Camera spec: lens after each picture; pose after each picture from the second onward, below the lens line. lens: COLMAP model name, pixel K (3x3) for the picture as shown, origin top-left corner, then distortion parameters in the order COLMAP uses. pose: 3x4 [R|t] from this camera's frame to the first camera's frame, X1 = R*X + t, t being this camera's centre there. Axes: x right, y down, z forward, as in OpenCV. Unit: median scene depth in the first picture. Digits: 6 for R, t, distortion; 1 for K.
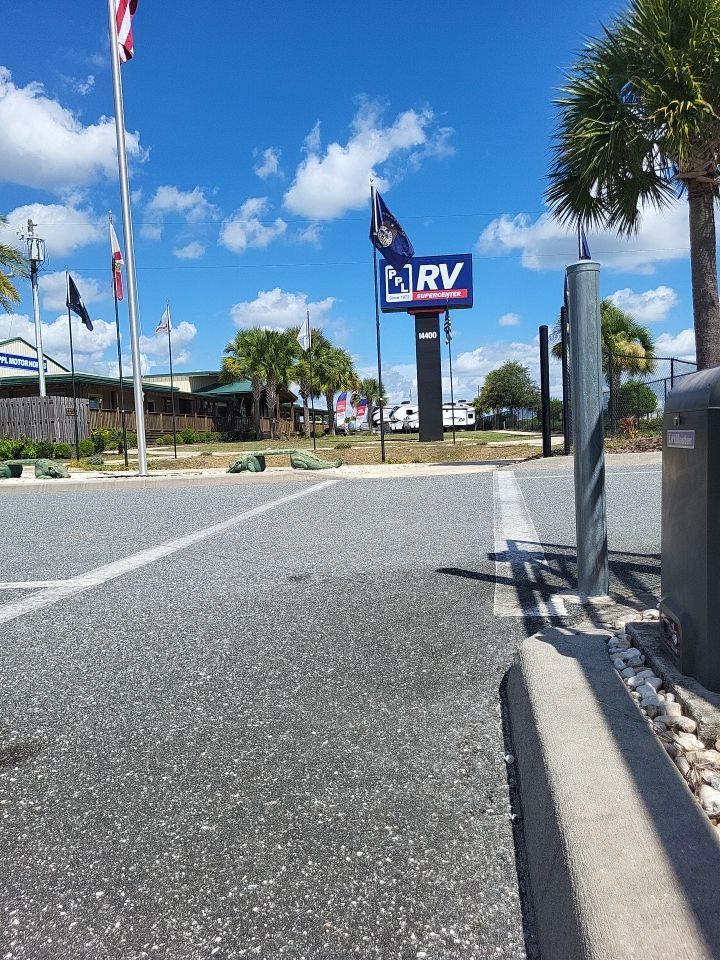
lens RADIAL K [[737.2, 0, 360.0], [0, 737.2, 480.0], [0, 0, 1]] dist [0.052508, -0.036520]
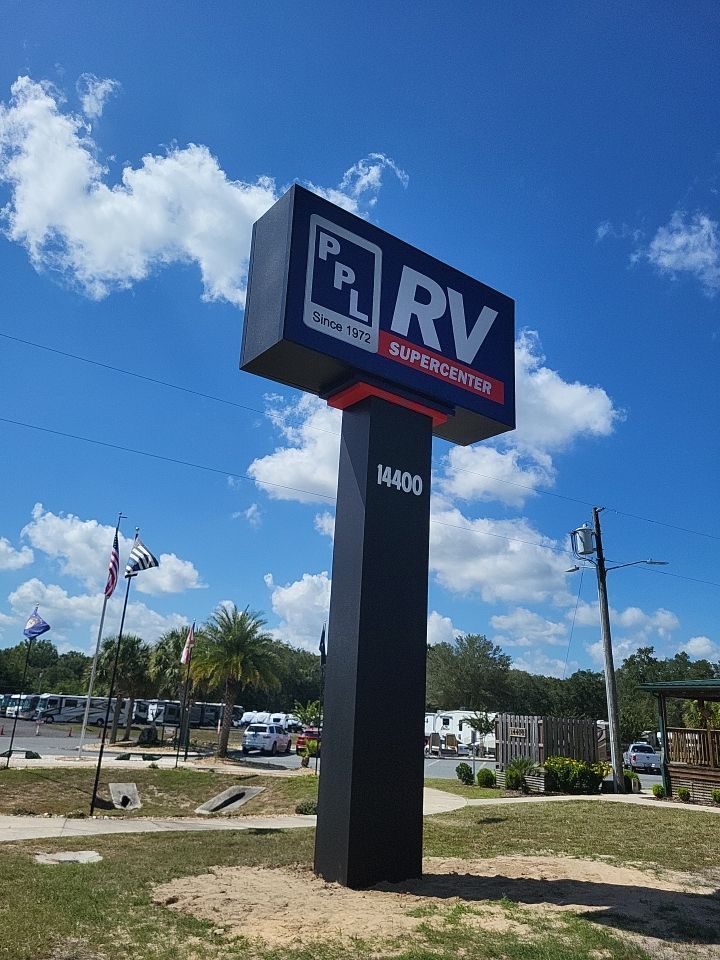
lens RADIAL K [[749.1, 0, 365.1], [0, 749.1, 493.1], [0, 0, 1]] dist [0.008189, 0.001841]
pose [[0.713963, 0.263074, 0.648883, -0.111465], [-0.031152, 0.937750, -0.345911, -0.088582], [-0.699490, 0.226753, 0.677714, 0.819963]]
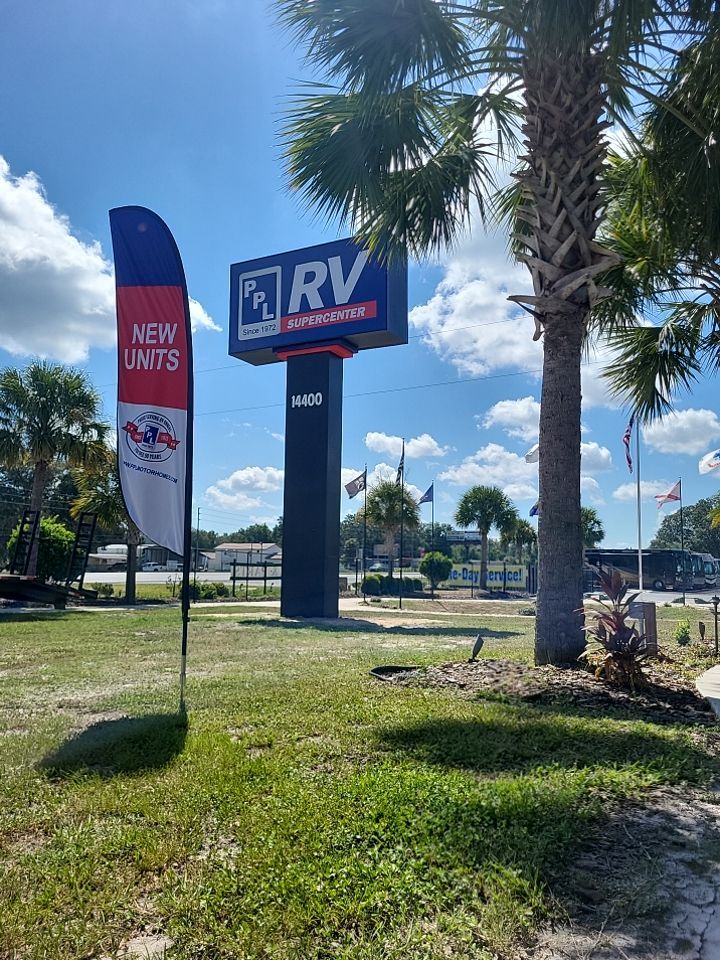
lens RADIAL K [[687.3, 0, 361.7], [0, 687.3, 491.9], [0, 0, 1]] dist [0.029514, -0.000904]
pose [[0.935002, 0.008231, -0.354548, 0.292318], [-0.064317, 0.987088, -0.146699, -0.071325], [0.348762, 0.159968, 0.923458, 0.607440]]
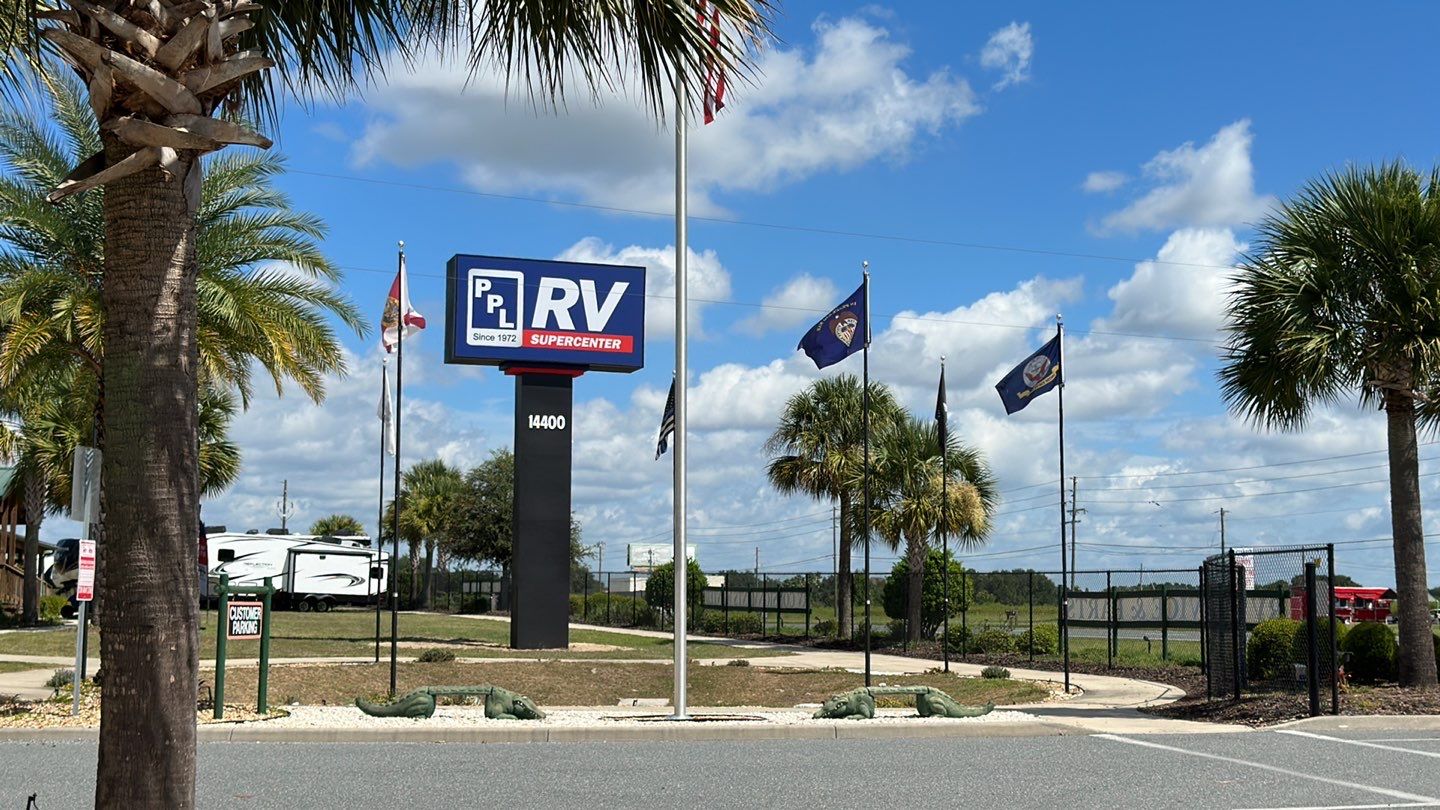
lens RADIAL K [[2047.5, 0, 720.0], [0, 2047.5, 405.0], [0, 0, 1]] dist [0.134599, -0.119131]
pose [[0.910222, 0.088994, 0.404445, -0.341514], [-0.023440, 0.986142, -0.164237, 0.005662], [-0.413456, 0.140012, 0.899695, -0.224524]]
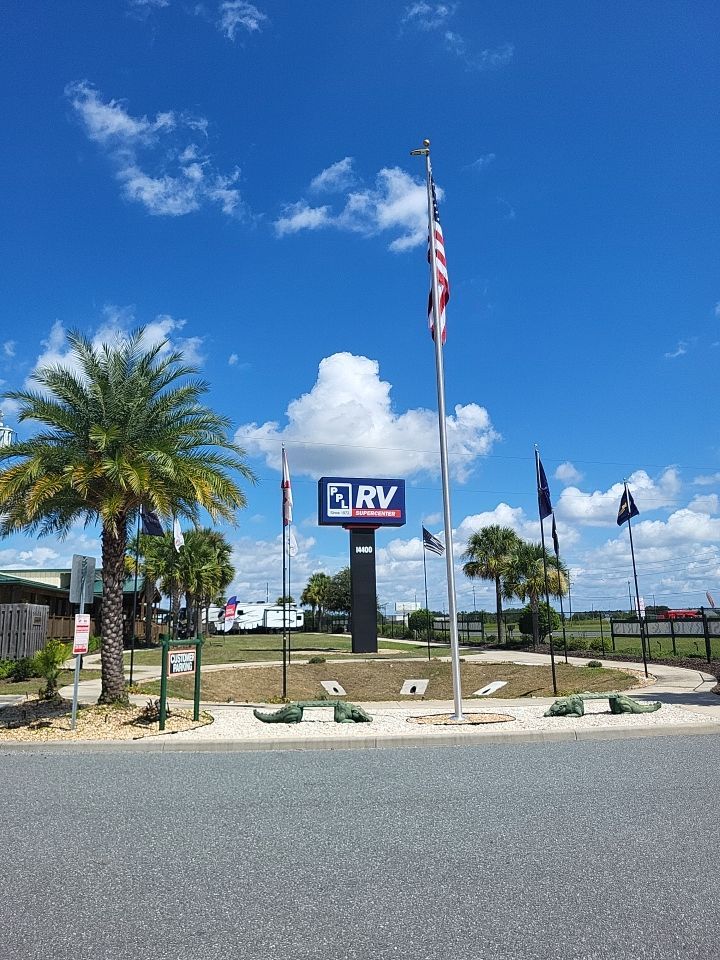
lens RADIAL K [[737.2, 0, 360.0], [0, 737.2, 480.0], [0, 0, 1]] dist [0.052508, -0.036520]
pose [[0.945164, 0.083690, 0.315691, -0.258709], [0.000482, 0.966252, -0.257599, -0.020419], [-0.326595, 0.243625, 0.913226, 0.014970]]
